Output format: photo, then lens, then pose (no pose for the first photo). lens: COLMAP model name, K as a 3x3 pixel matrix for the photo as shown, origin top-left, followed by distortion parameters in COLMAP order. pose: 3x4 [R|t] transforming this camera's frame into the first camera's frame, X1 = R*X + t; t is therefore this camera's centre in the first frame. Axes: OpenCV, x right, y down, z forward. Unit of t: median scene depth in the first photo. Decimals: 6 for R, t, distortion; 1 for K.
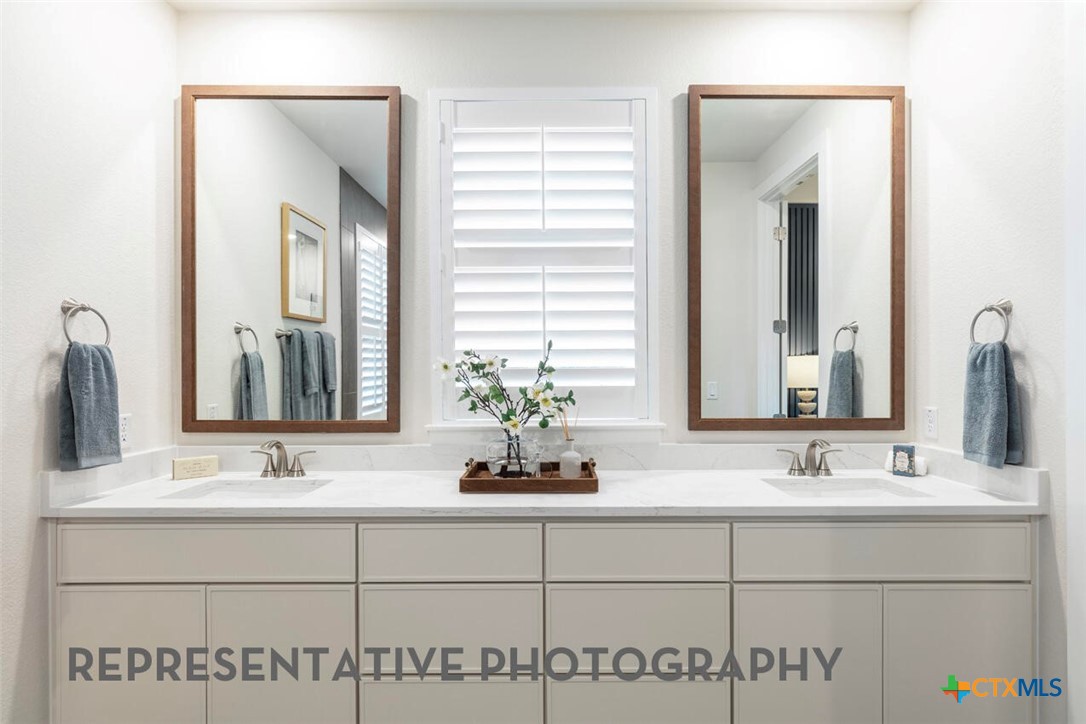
lens RADIAL K [[528.0, 0, 544.2], [0, 528.0, 367.9], [0, 0, 1]] dist [-0.015052, -0.000111]
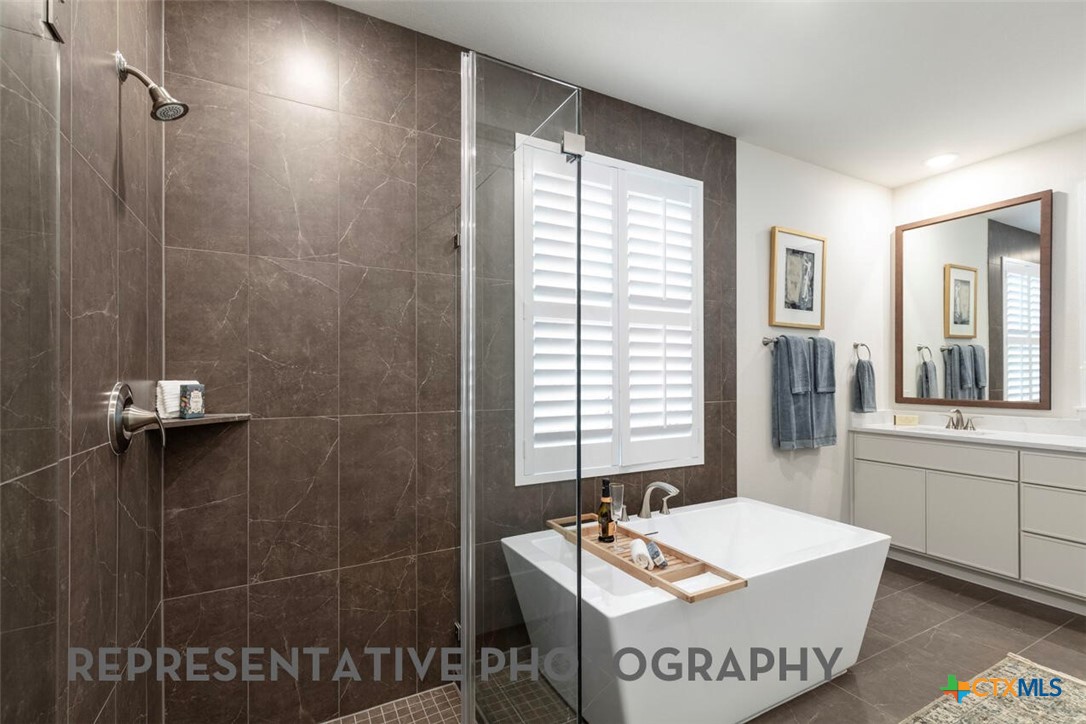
lens RADIAL K [[496.0, 0, 543.8], [0, 496.0, 375.4], [0, 0, 1]] dist [0.011743, 0.000235]
pose [[0.490233, 0.001263, -0.871590, 0.247892], [0.001804, 0.999995, 0.002464, 0.010771], [0.871589, -0.002780, 0.490229, -0.898886]]
